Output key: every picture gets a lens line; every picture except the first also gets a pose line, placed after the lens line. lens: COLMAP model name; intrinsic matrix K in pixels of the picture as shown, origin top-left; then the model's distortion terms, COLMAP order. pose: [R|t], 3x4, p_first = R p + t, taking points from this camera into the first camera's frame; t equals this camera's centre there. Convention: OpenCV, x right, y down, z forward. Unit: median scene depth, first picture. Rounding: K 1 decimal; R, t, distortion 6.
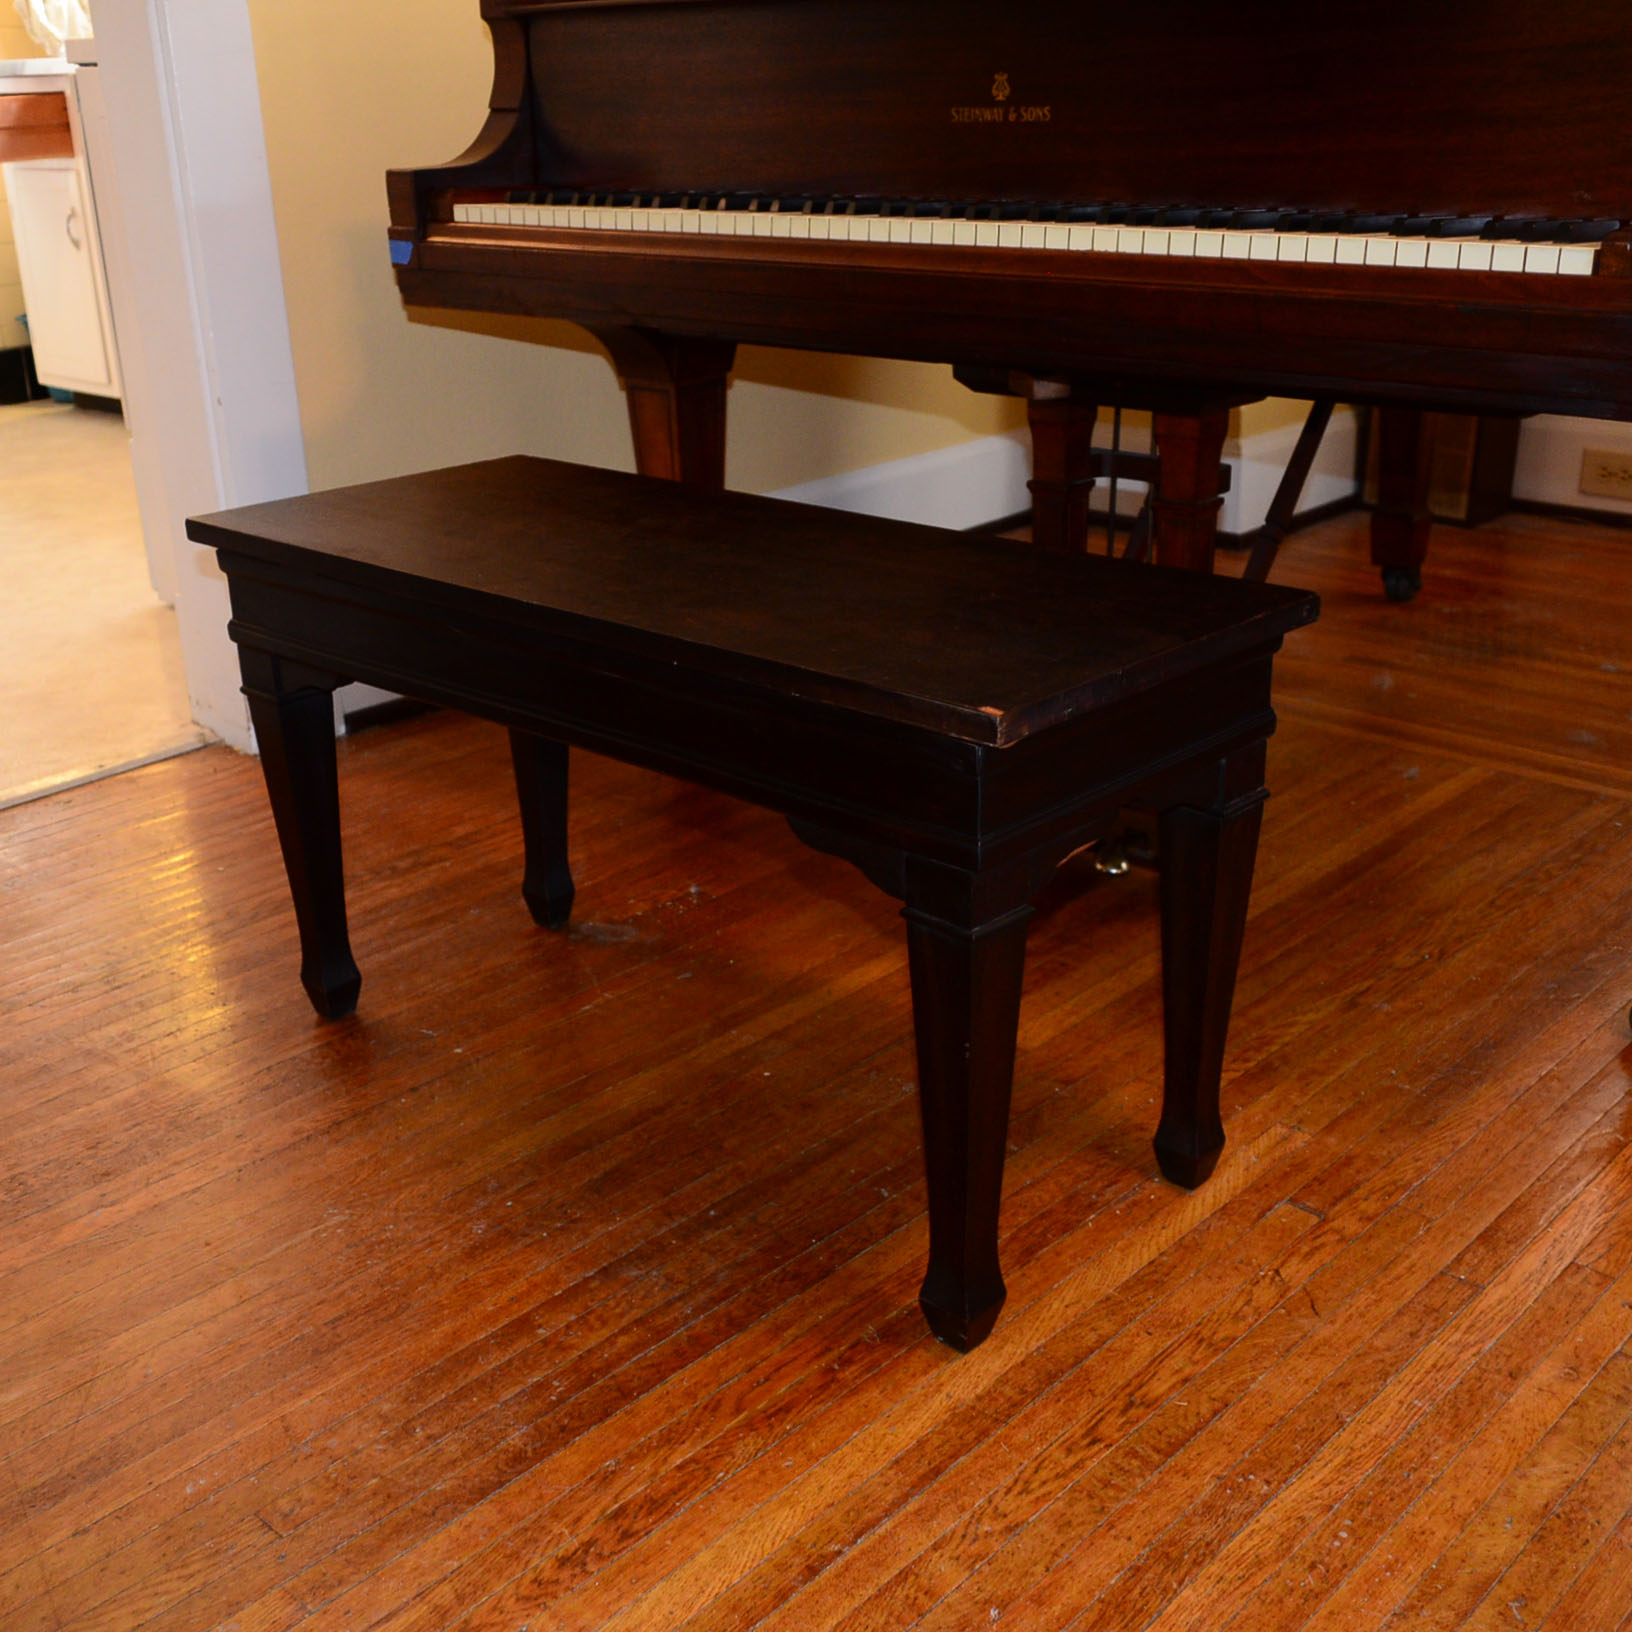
lens RADIAL K [[1874.7, 0, 816.7], [0, 1874.7, 837.2], [0, 0, 1]] dist [-0.020007, 0.010906]
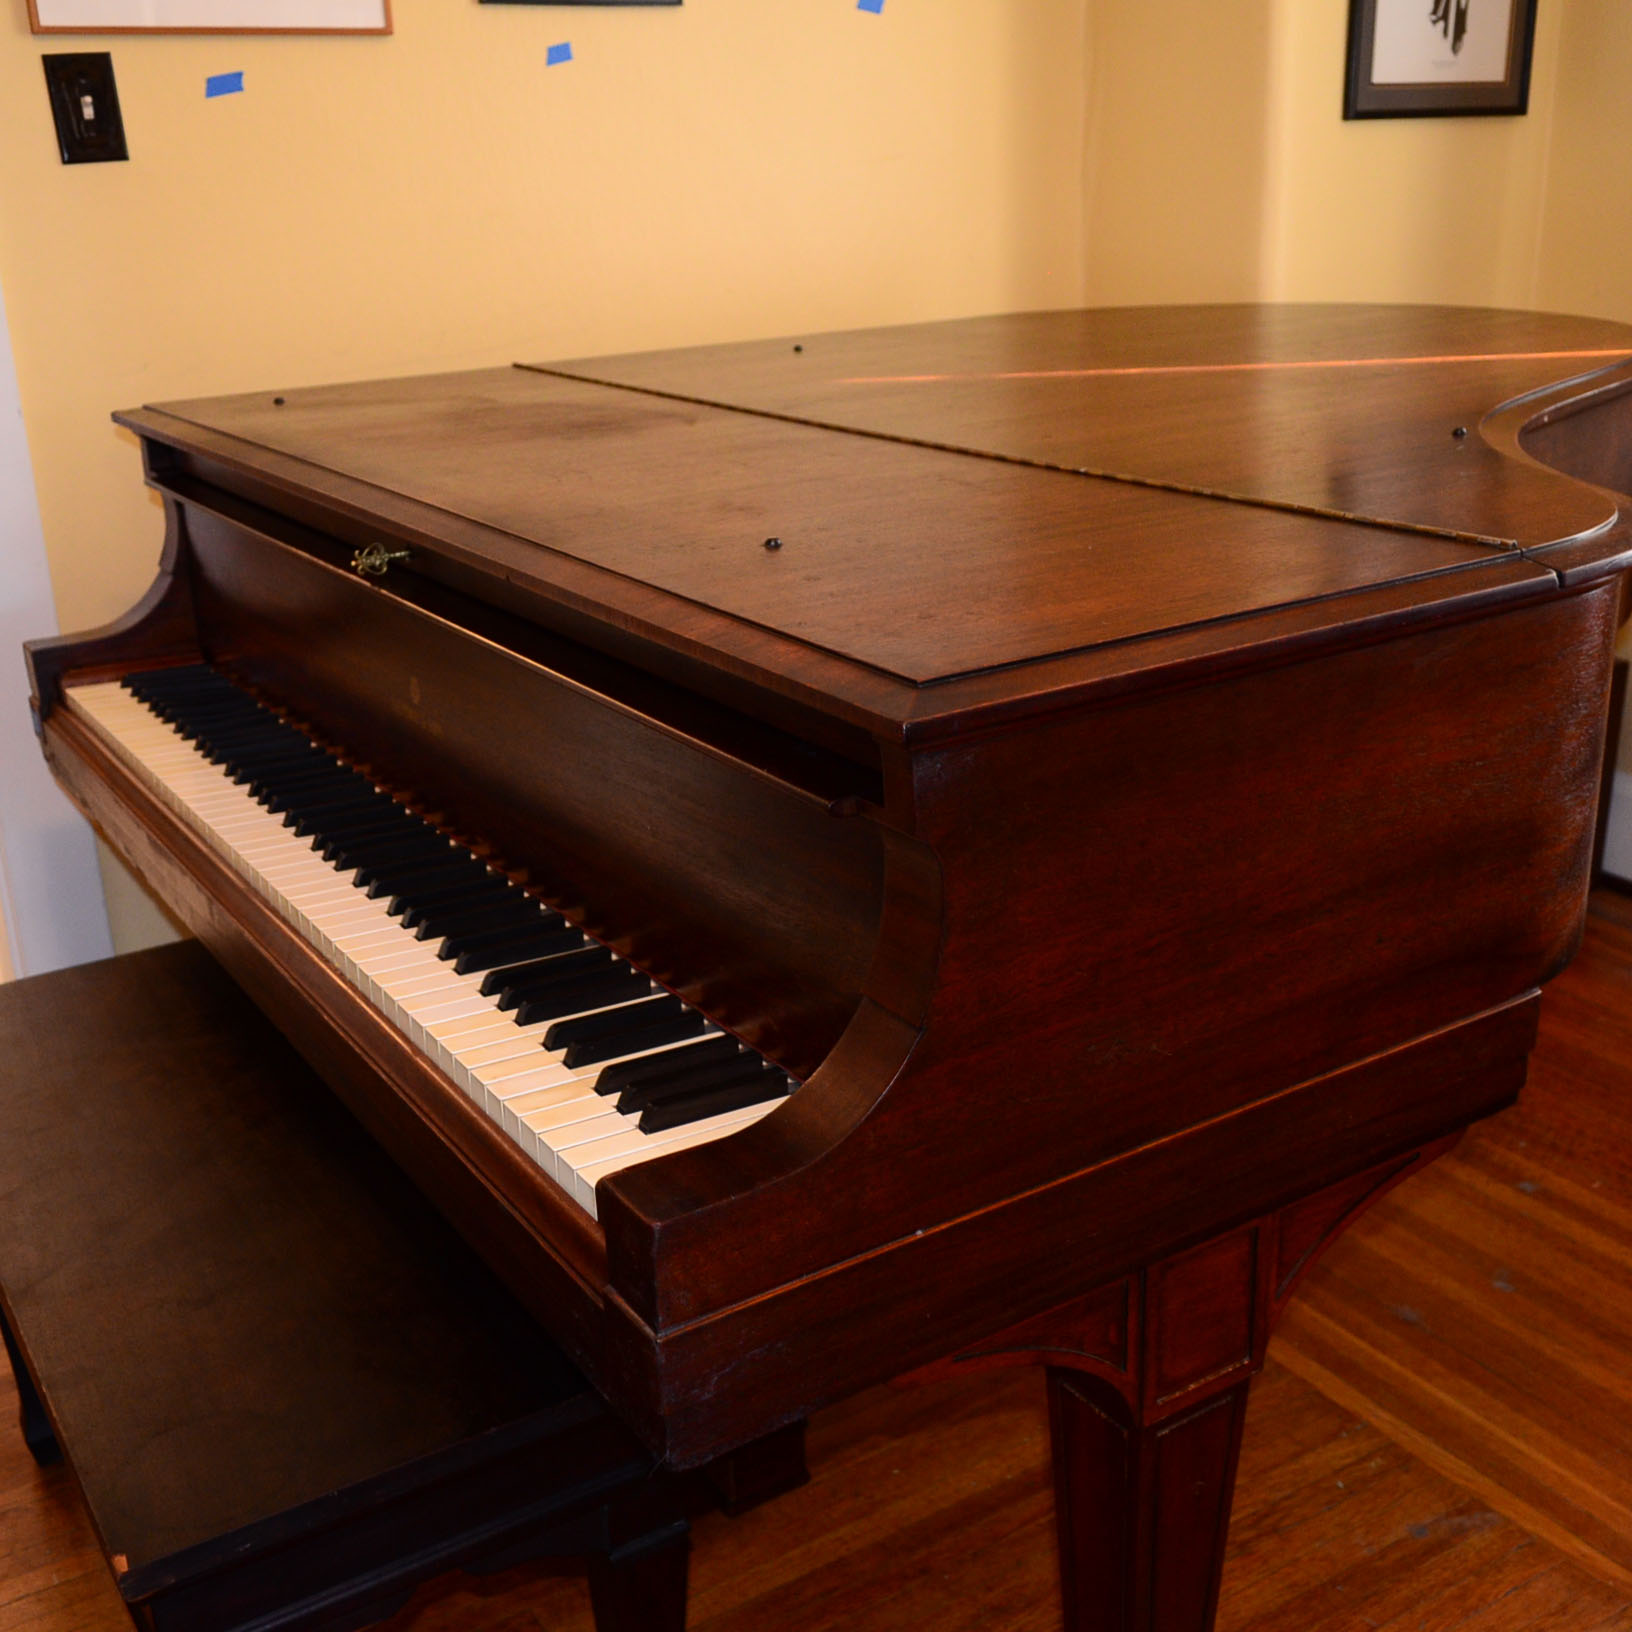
lens RADIAL K [[1874.7, 0, 816.7], [0, 1874.7, 837.2], [0, 0, 1]] dist [-0.020007, 0.010906]
pose [[0.968628, 0.078172, -0.235899, 0.431192], [-0.085226, 0.996164, -0.019841, -0.287894], [0.233443, 0.039324, 0.971575, 0.165444]]
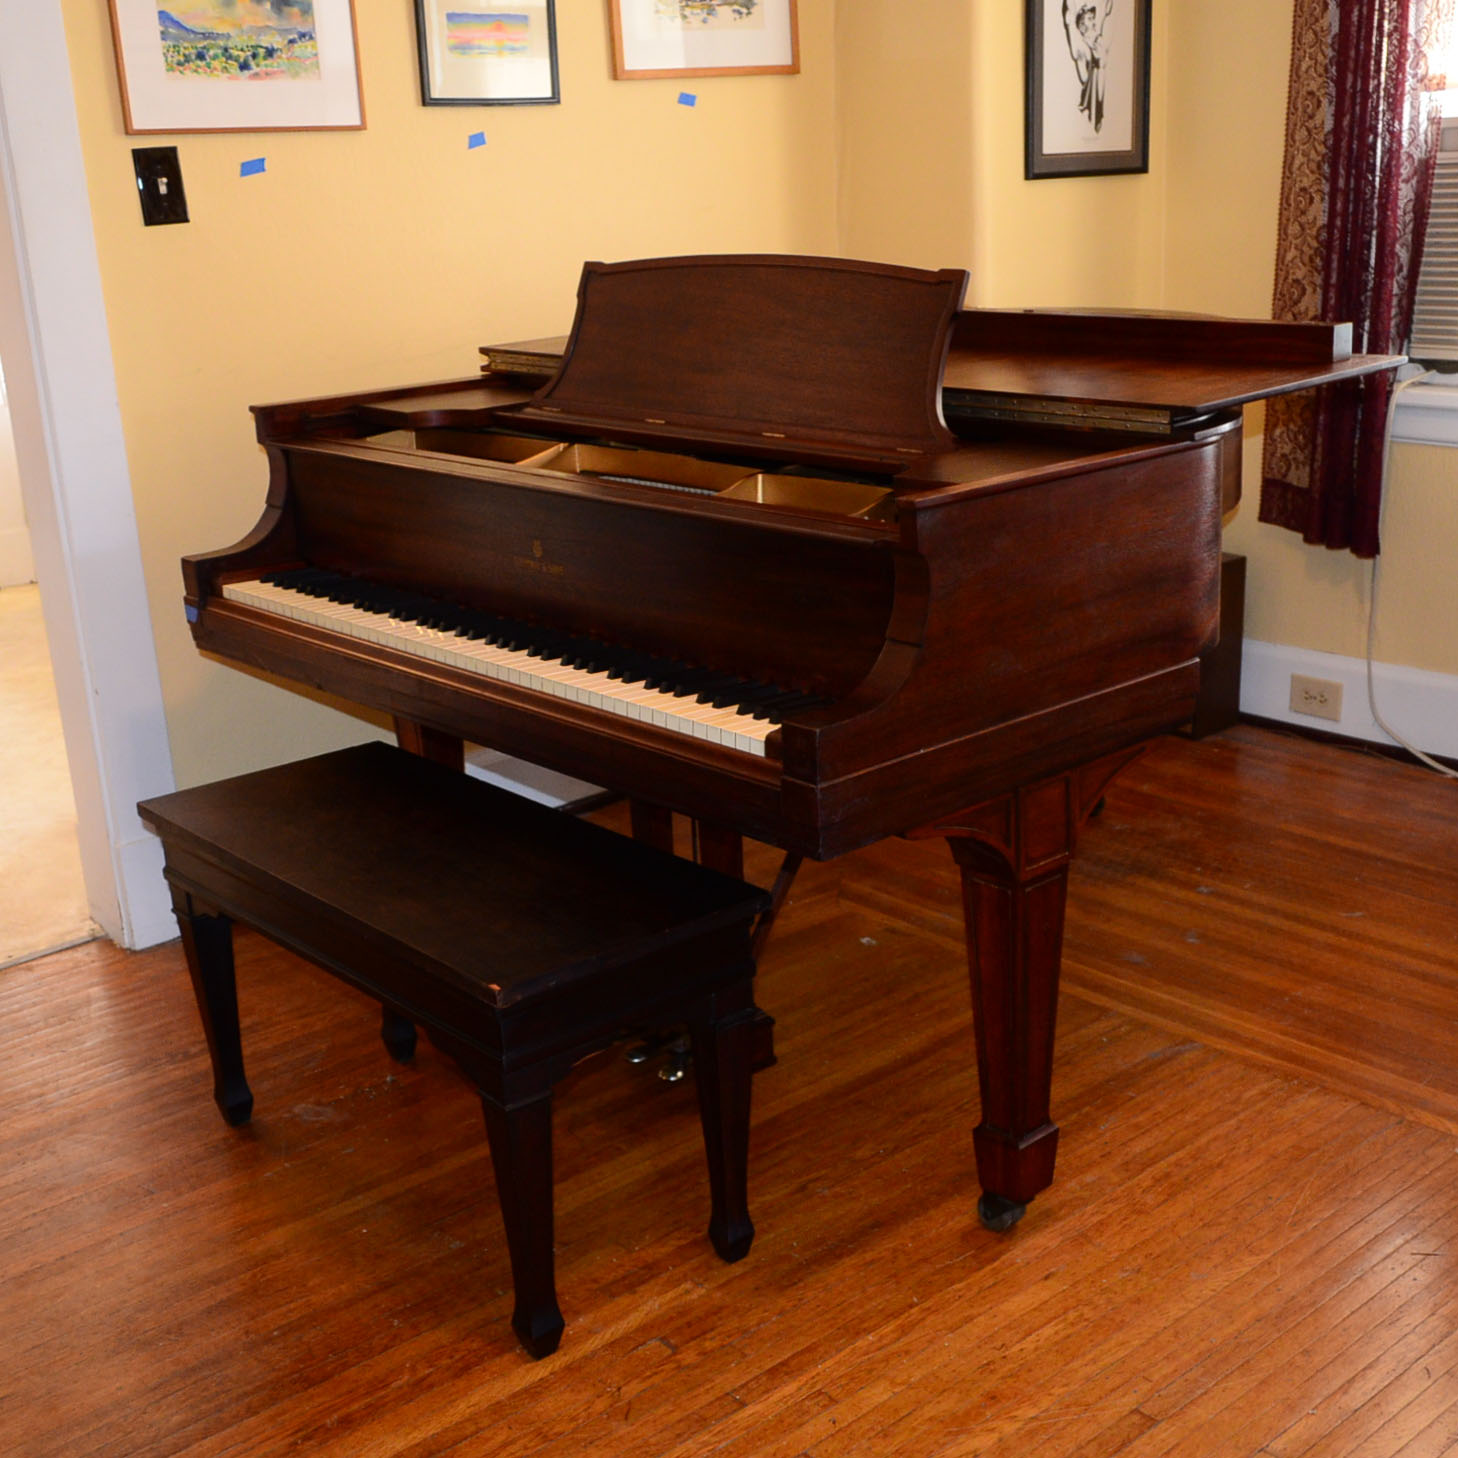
lens RADIAL K [[1869.5, 0, 804.9], [0, 1869.5, 765.9], [0, 0, 1]] dist [-0.008495, -0.023025]
pose [[0.996987, 0.009645, -0.076963, 0.364520], [-0.015135, 0.997357, -0.071065, -0.115048], [0.076074, 0.072016, 0.994498, -0.364069]]
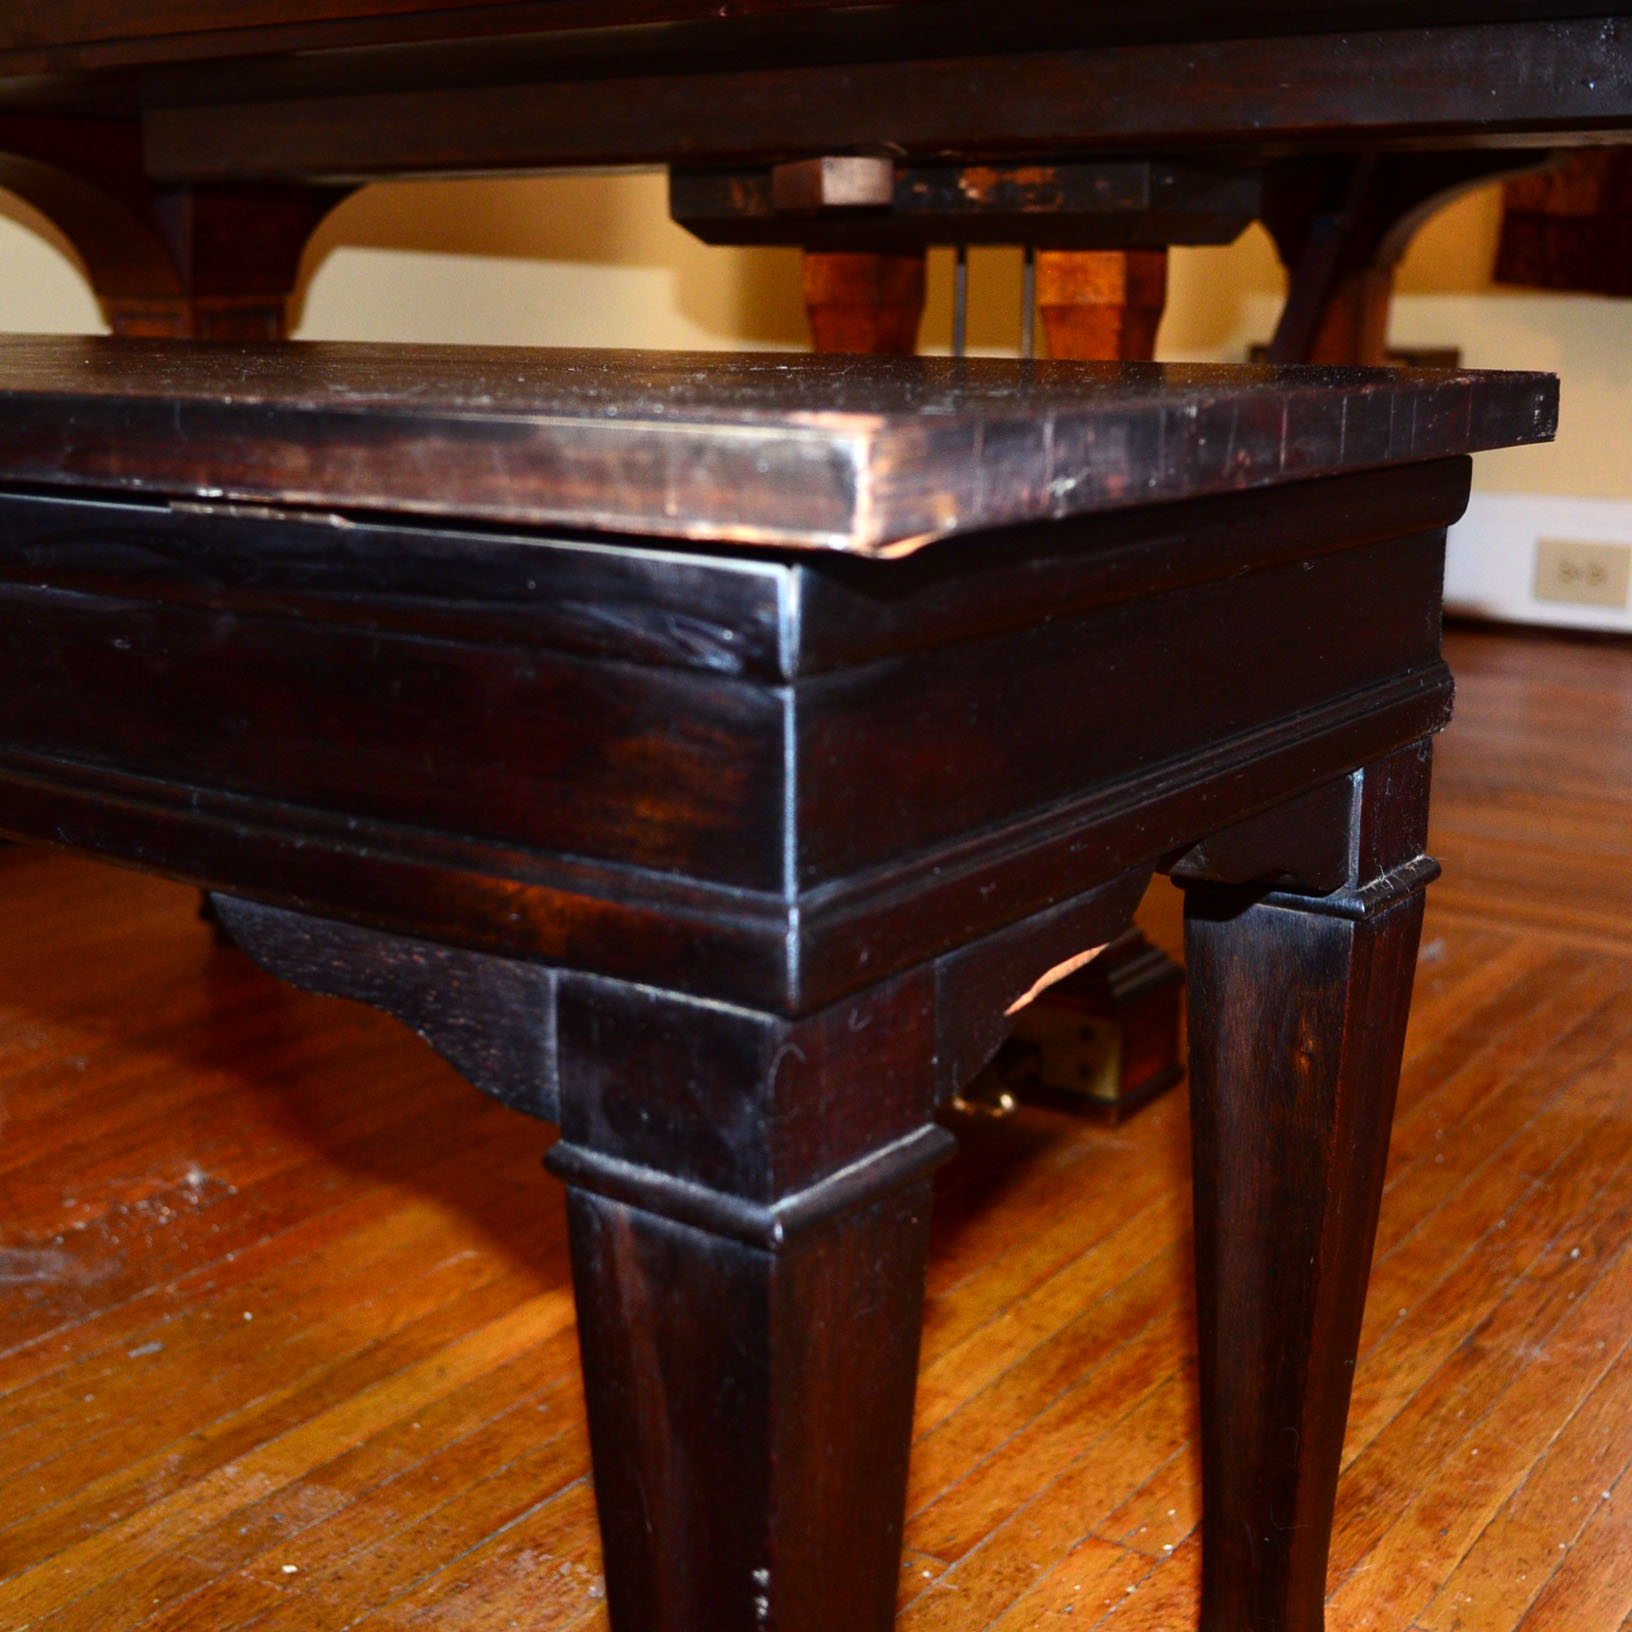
lens RADIAL K [[2226.6, 0, 822.2], [0, 2226.6, 844.9], [0, 0, 1]] dist [-0.003176, -0.034420]
pose [[0.990031, -0.011761, 0.140359, 0.024085], [0.029970, 0.991278, -0.128335, 0.022825], [-0.137625, 0.131262, 0.981748, 0.380384]]
